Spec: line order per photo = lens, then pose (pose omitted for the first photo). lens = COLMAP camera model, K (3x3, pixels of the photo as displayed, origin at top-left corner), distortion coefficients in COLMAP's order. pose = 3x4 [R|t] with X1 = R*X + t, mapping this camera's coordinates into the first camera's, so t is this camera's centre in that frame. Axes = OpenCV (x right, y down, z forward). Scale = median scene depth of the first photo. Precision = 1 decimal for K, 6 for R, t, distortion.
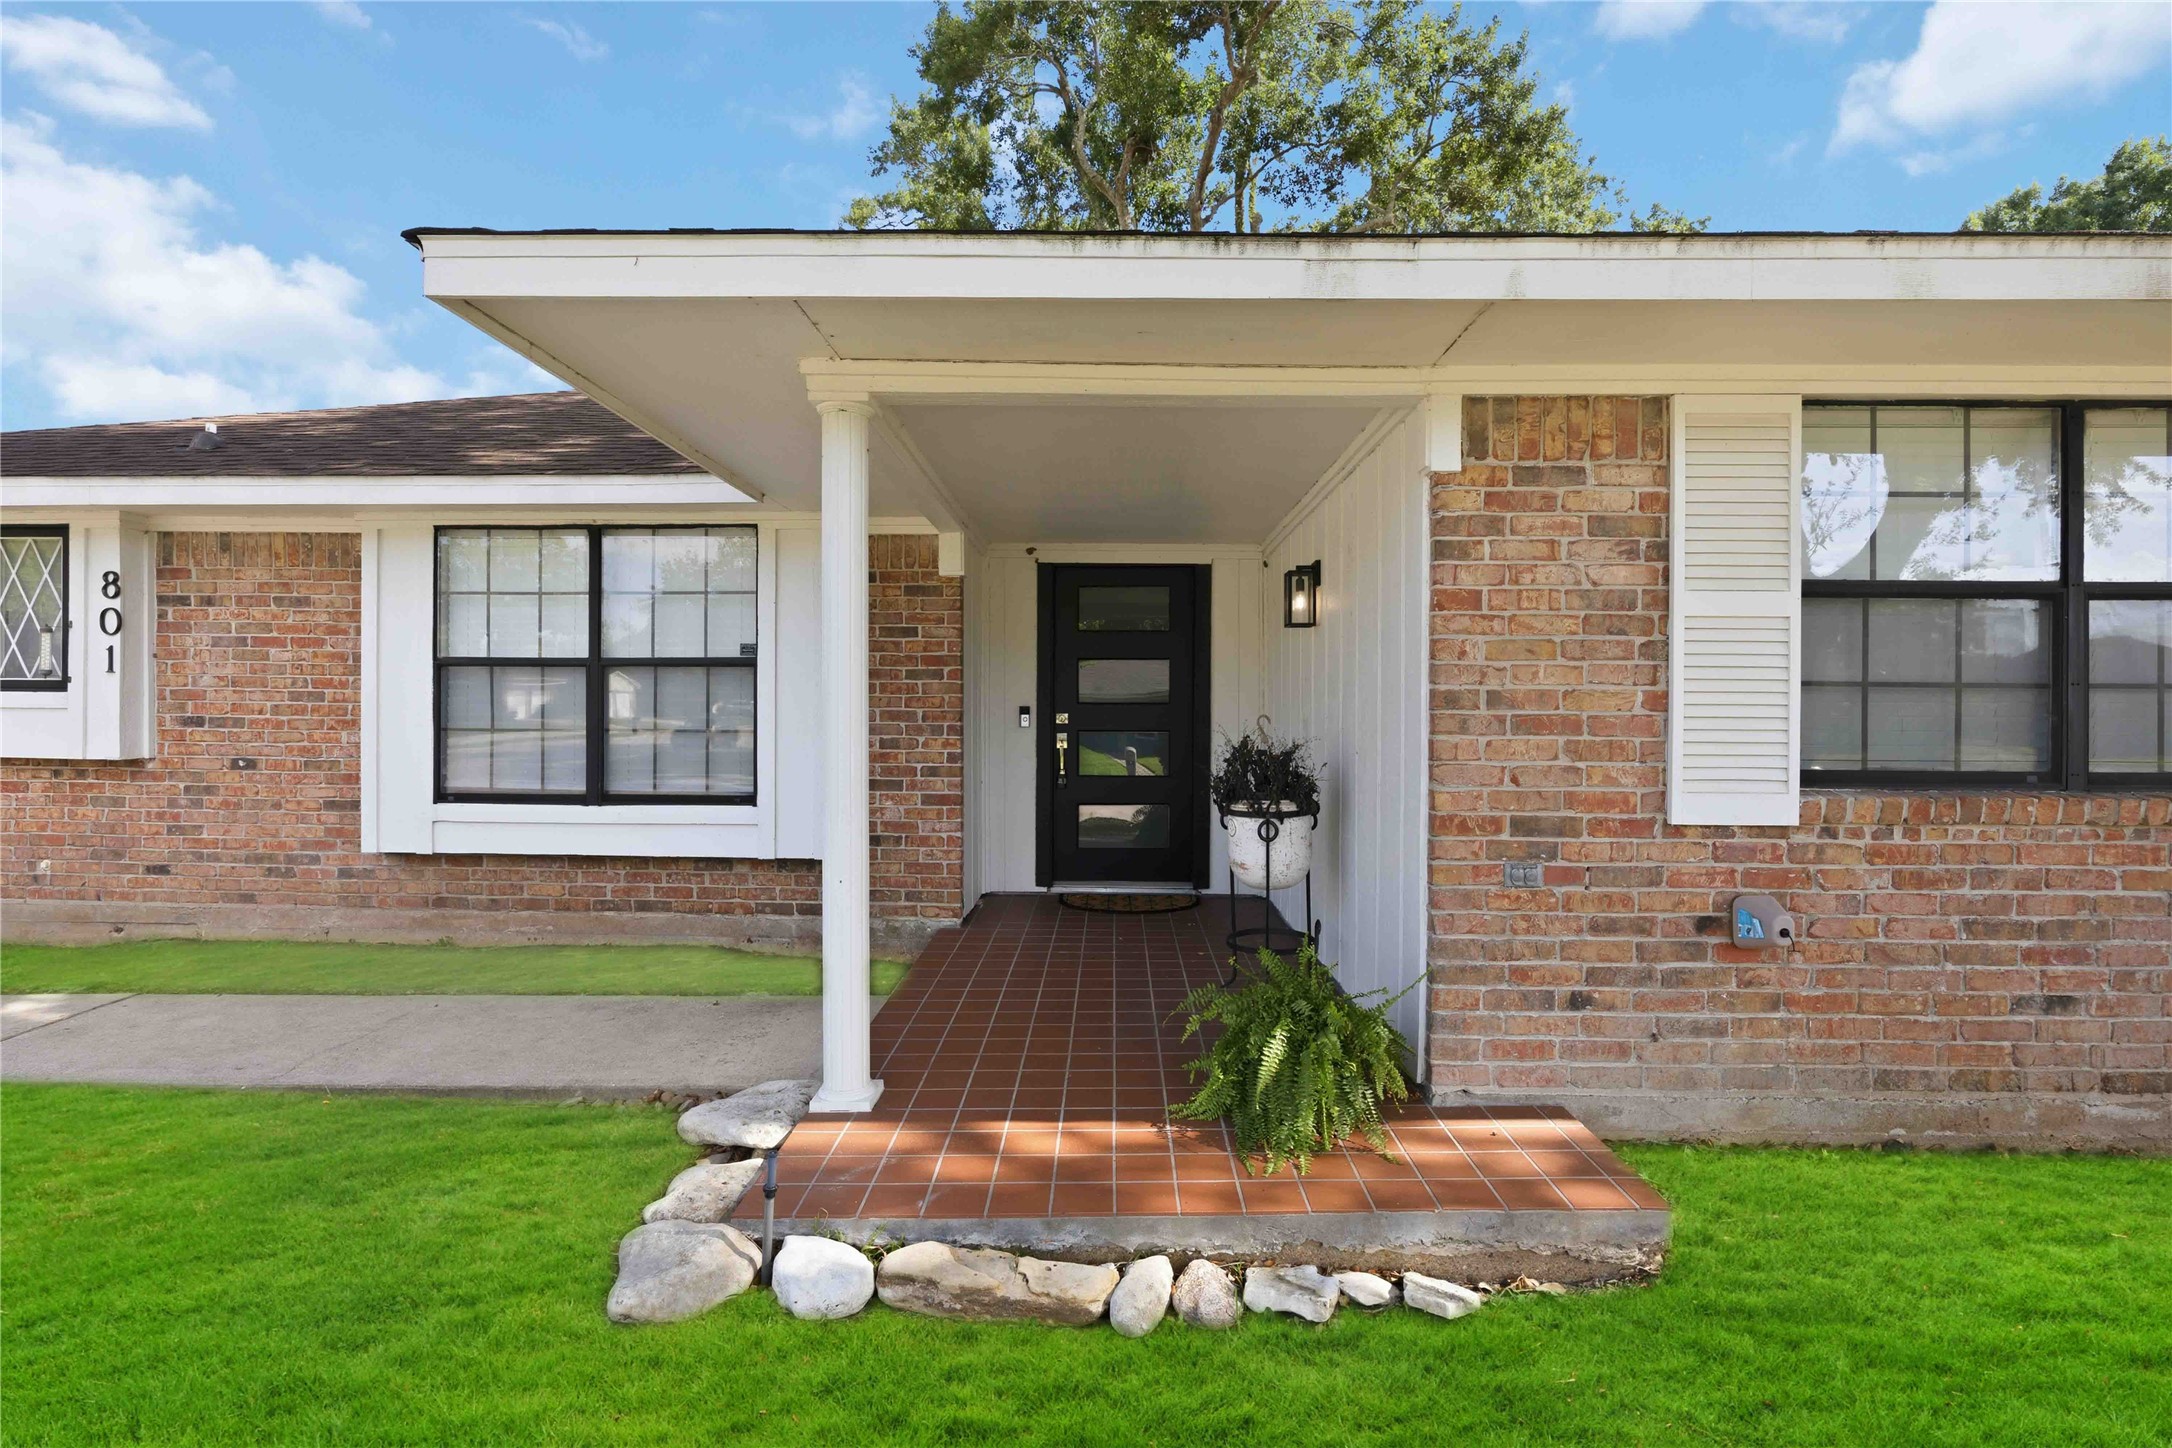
lens RADIAL K [[1059.4, 0, 1055.5], [0, 1059.4, 724.6], [0, 0, 1]] dist [-0.052008, -0.000105]
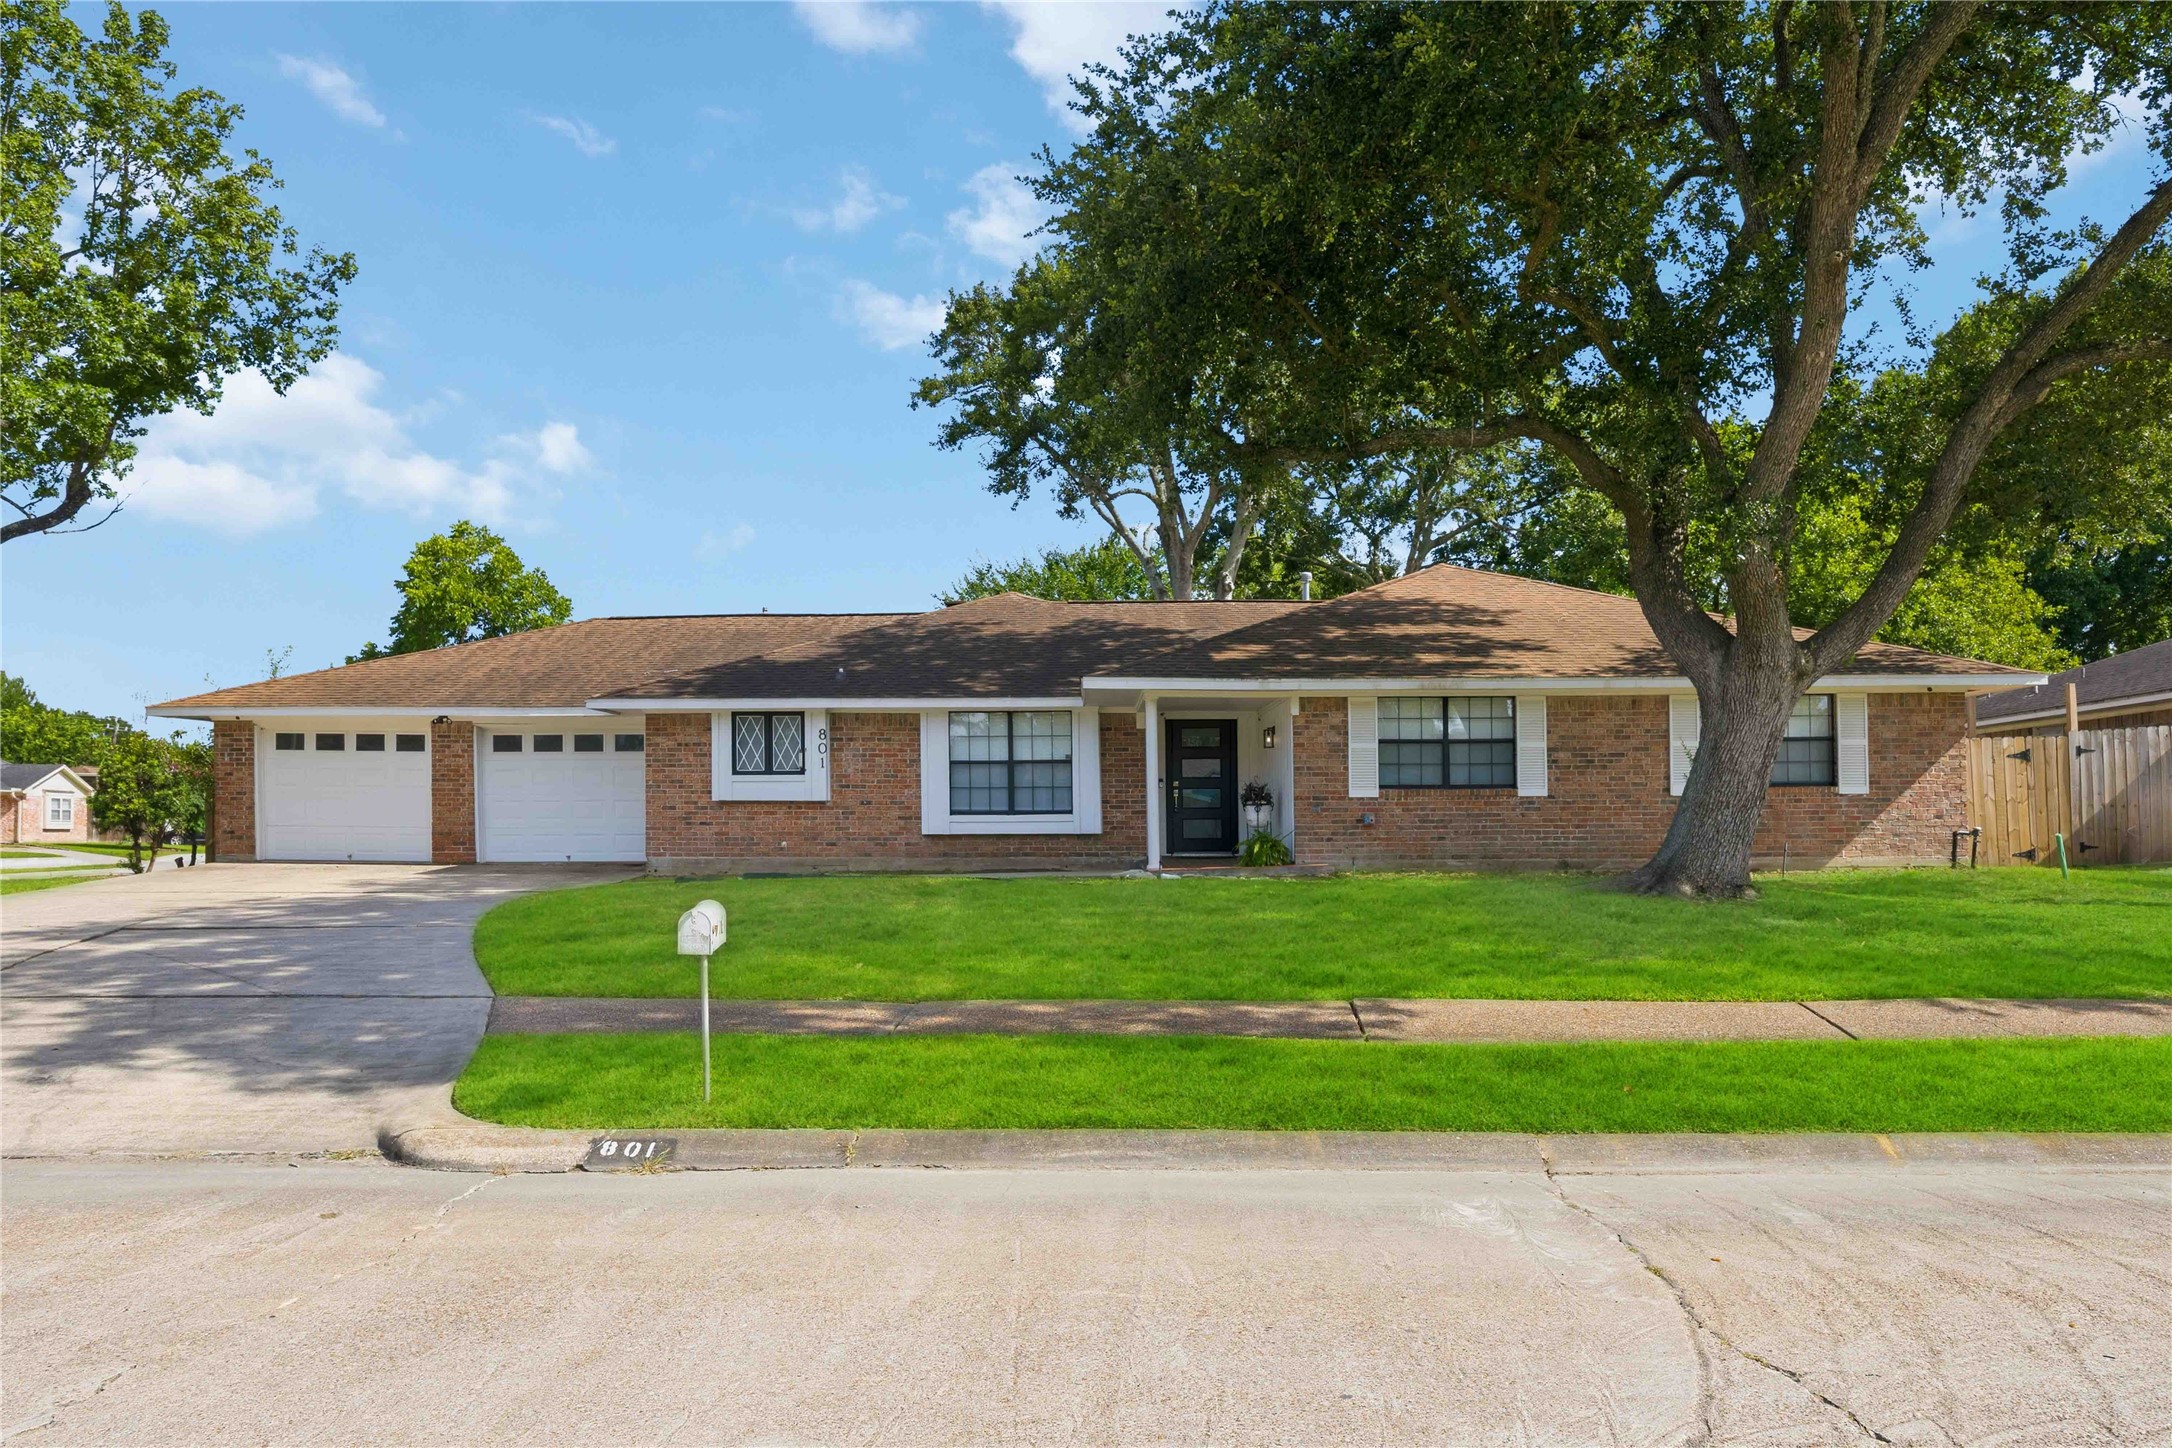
lens RADIAL K [[1458.0, 0, 1086.0], [0, 1458.0, 724.0], [0, 0, 1]] dist [0.003121, 0.000955]
pose [[0.997471, -0.014839, 0.069512, -0.504922], [0.019206, 0.997854, -0.062596, 0.082868], [-0.068434, 0.063773, 0.995615, -2.749932]]
